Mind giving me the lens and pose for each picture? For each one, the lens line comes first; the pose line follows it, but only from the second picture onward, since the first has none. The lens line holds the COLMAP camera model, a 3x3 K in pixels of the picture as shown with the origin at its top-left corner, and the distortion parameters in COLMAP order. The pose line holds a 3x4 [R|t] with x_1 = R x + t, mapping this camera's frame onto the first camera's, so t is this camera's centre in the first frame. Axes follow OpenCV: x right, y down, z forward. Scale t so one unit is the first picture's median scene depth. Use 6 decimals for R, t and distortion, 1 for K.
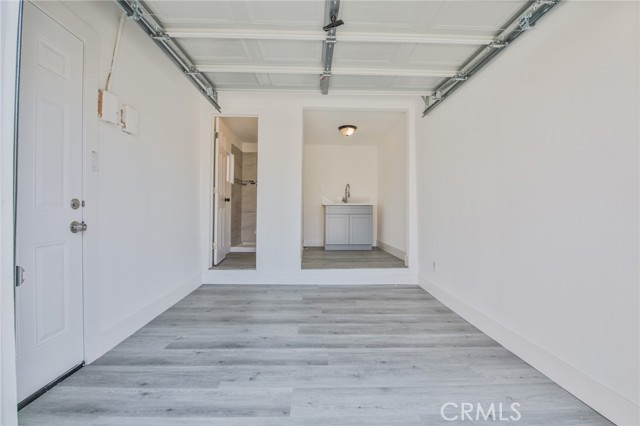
lens RADIAL K [[291.2, 0, 320.7], [0, 291.2, 211.1], [0, 0, 1]] dist [-0.017646, -0.001588]
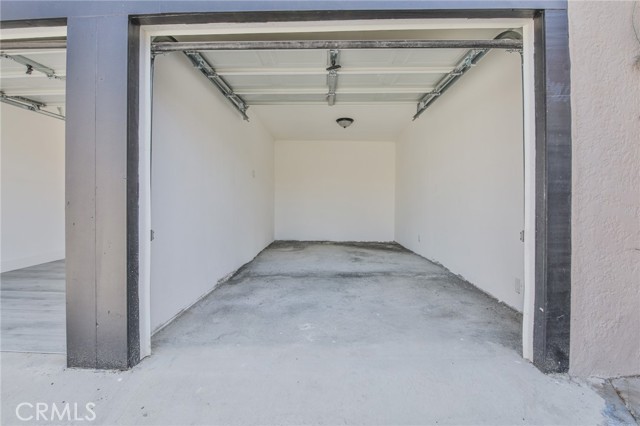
lens RADIAL K [[291.2, 0, 319.1], [0, 291.2, 209.8], [0, 0, 1]] dist [-0.017646, -0.001588]
pose [[0.998497, -0.009855, -0.053914, 0.020468], [0.011328, 0.999569, 0.027082, 0.010825], [0.053624, -0.027652, 0.998178, -0.222925]]
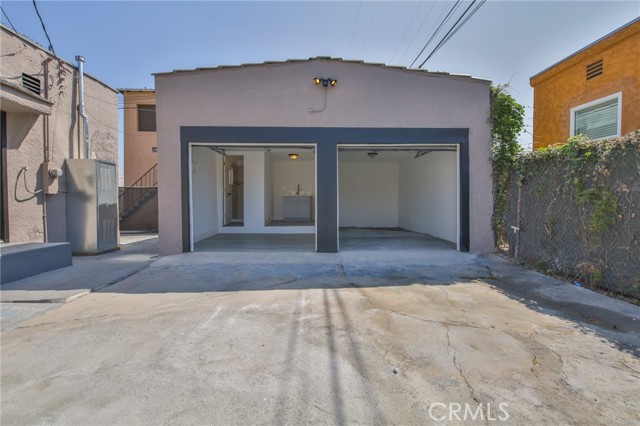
lens RADIAL K [[291.2, 0, 321.3], [0, 291.2, 210.2], [0, 0, 1]] dist [-0.017646, -0.001588]
pose [[0.999980, -0.006363, -0.000011, 0.312911], [0.006361, 0.999496, 0.031115, 0.013539], [-0.000187, -0.031115, 0.999516, -1.021980]]
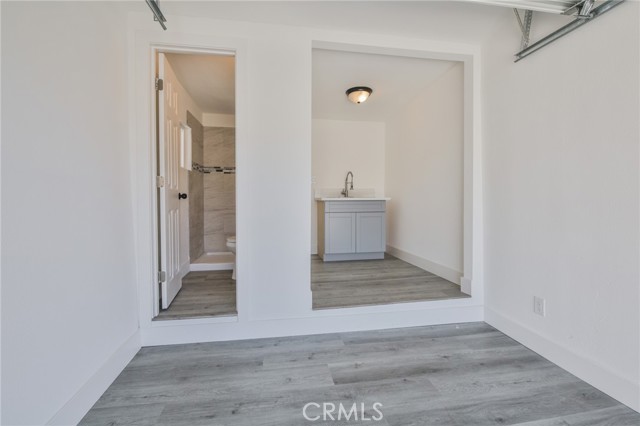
lens RADIAL K [[291.2, 0, 321.6], [0, 291.2, 211.6], [0, 0, 1]] dist [-0.017646, -0.001588]
pose [[0.990698, -0.014717, 0.135282, -0.114341], [0.009057, 0.999061, 0.042361, -0.030236], [-0.135778, -0.040741, 0.989901, 0.353270]]
